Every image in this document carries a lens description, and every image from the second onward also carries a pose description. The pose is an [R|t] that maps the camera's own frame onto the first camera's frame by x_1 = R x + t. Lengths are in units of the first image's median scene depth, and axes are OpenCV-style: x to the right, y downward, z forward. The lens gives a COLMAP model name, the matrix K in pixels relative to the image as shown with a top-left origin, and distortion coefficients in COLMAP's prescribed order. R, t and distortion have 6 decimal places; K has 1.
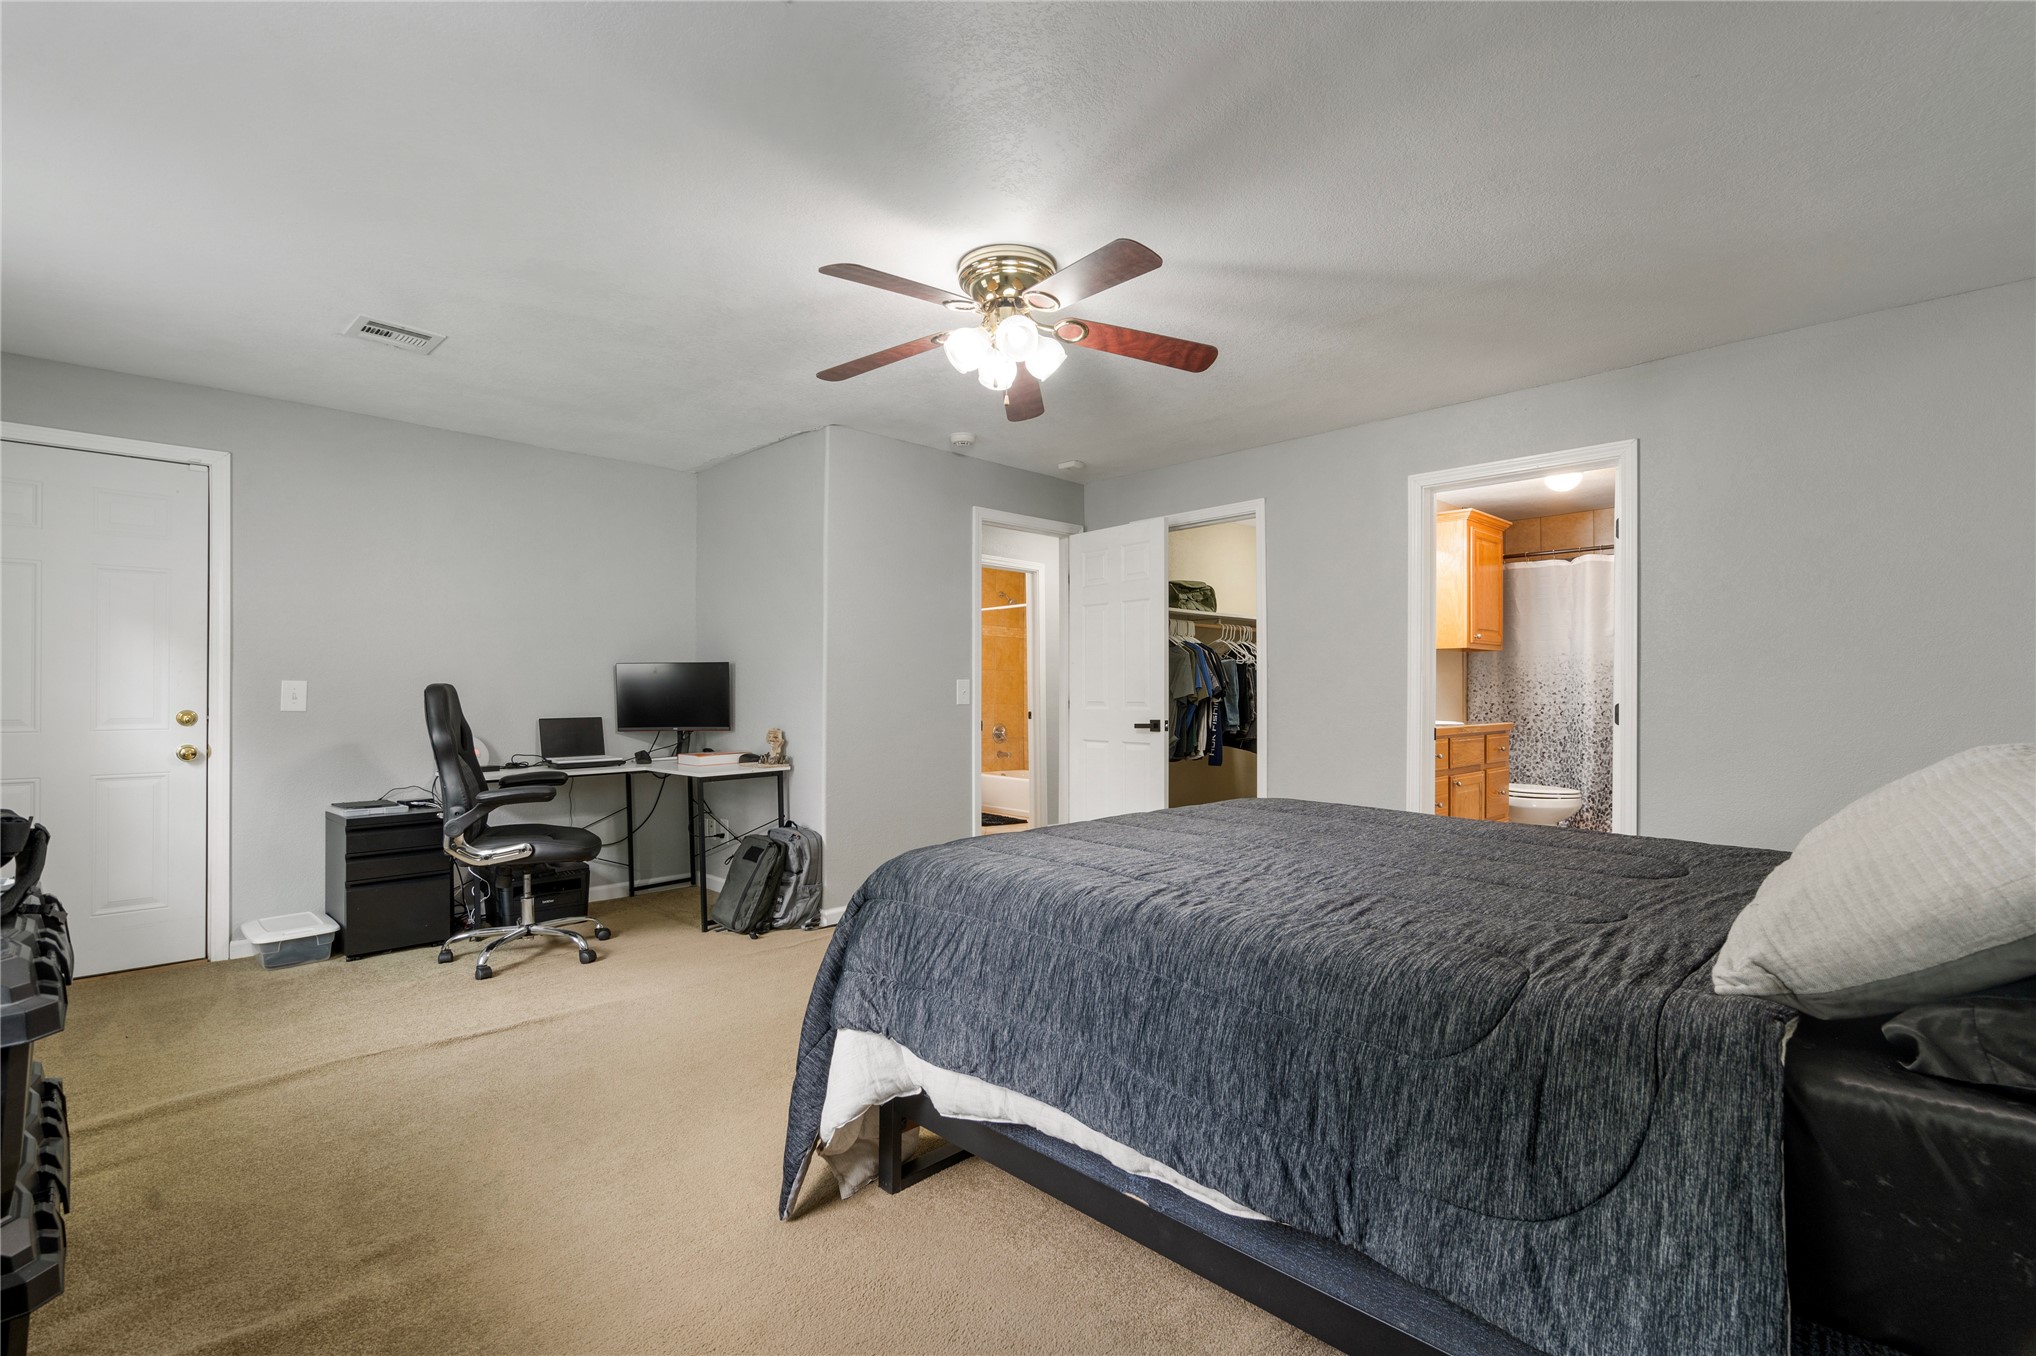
lens RADIAL K [[936.2, 0, 1013.5], [0, 936.2, 688.3], [0, 0, 1]] dist [-0.005351, 0.003816]
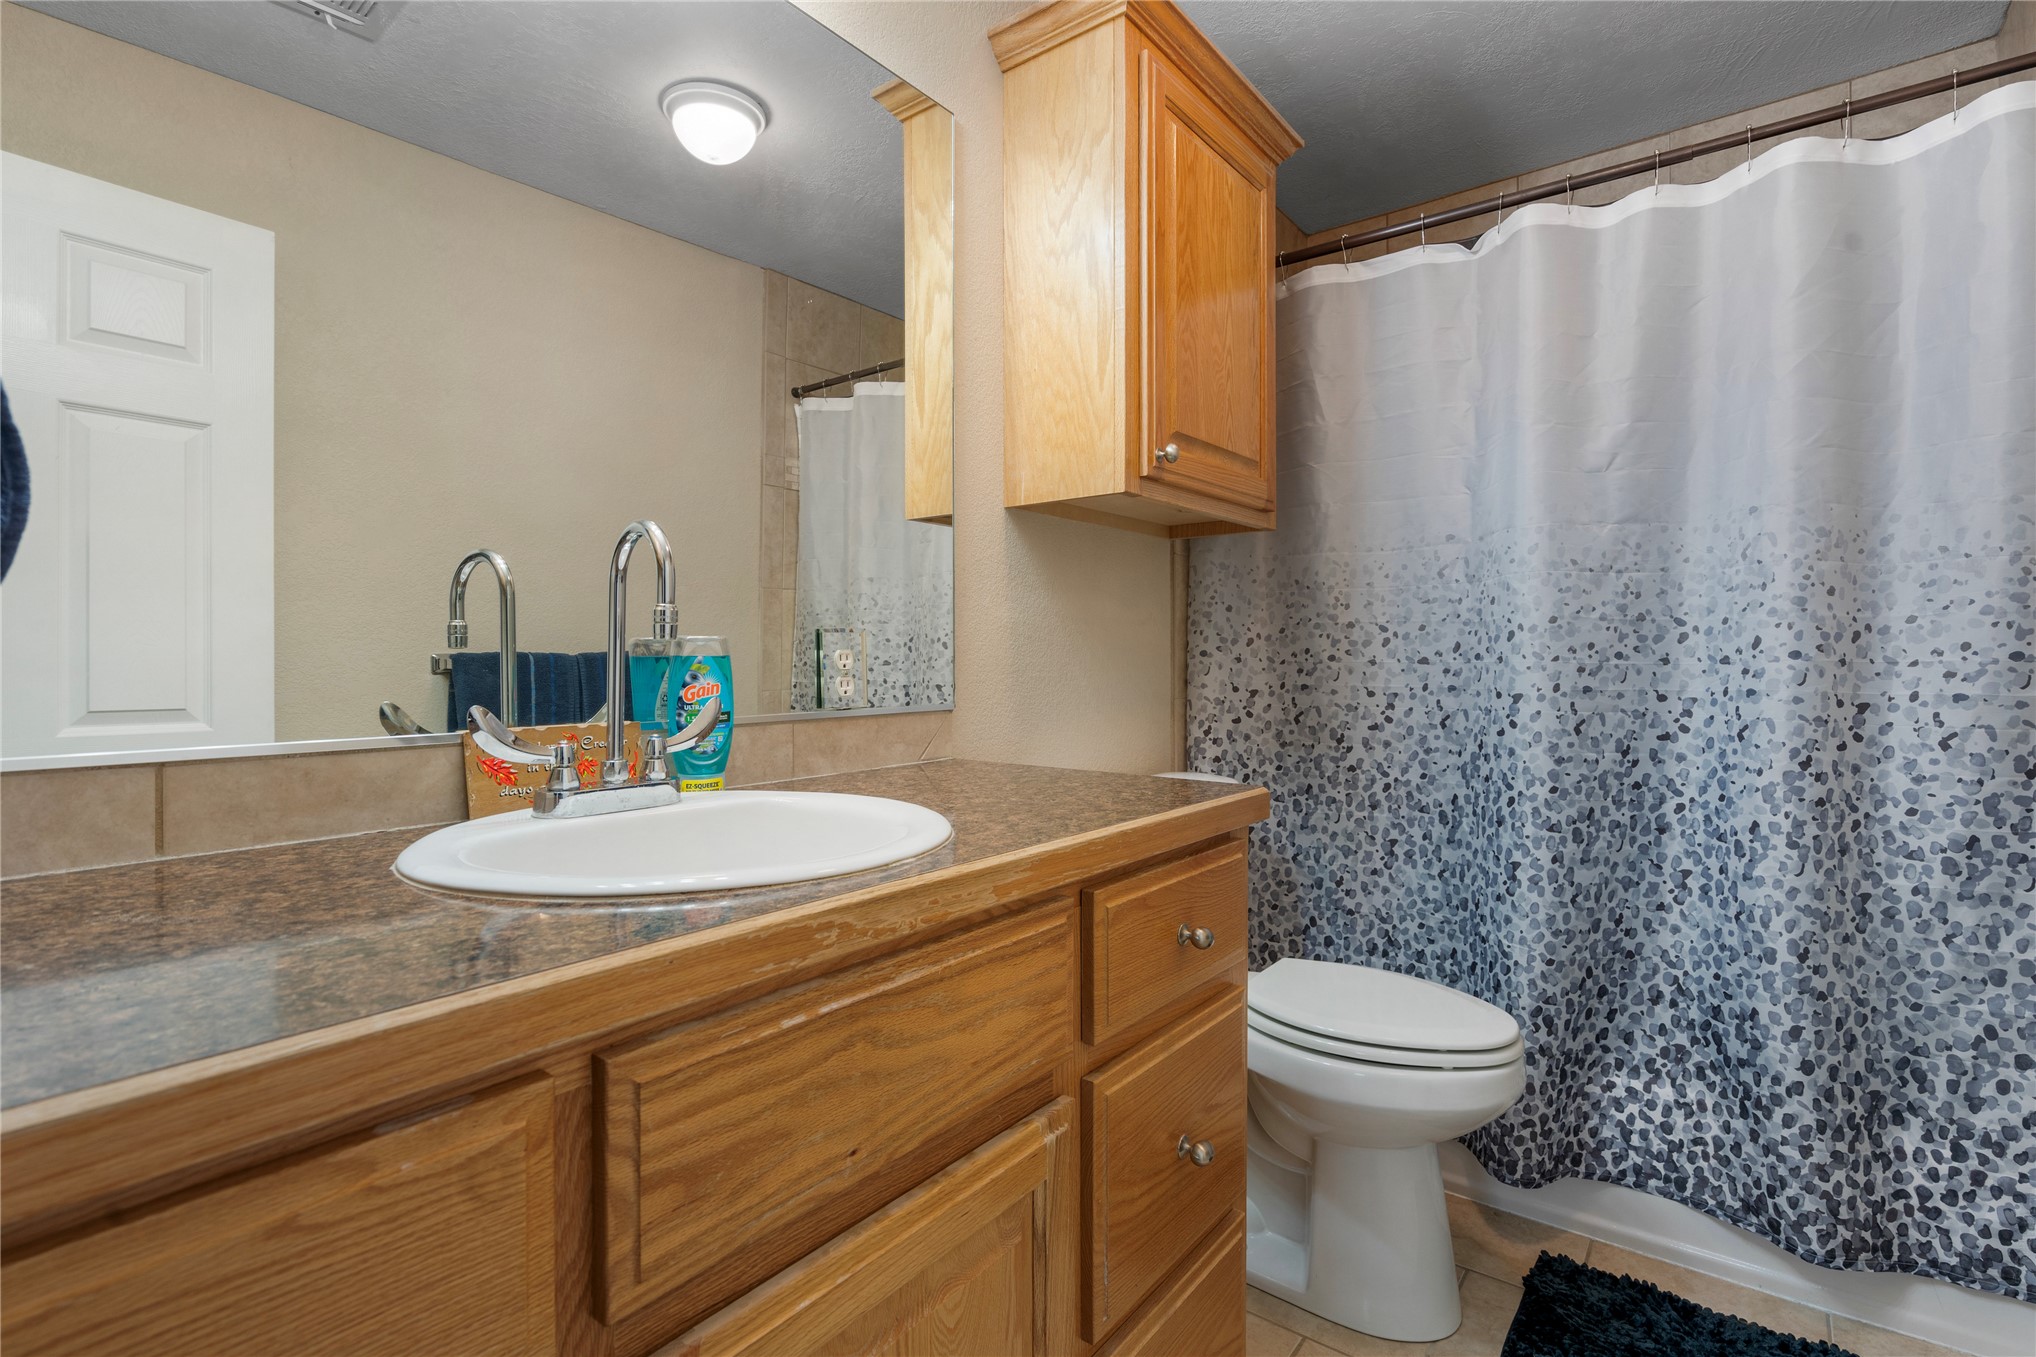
lens RADIAL K [[936.2, 0, 1022.3], [0, 936.2, 666.2], [0, 0, 1]] dist [-0.005351, 0.003816]
pose [[0.991241, -0.005170, 0.131962, 0.401482], [0.003588, 0.999919, 0.012222, 0.003020], [-0.132015, -0.011641, 0.991179, 0.703647]]
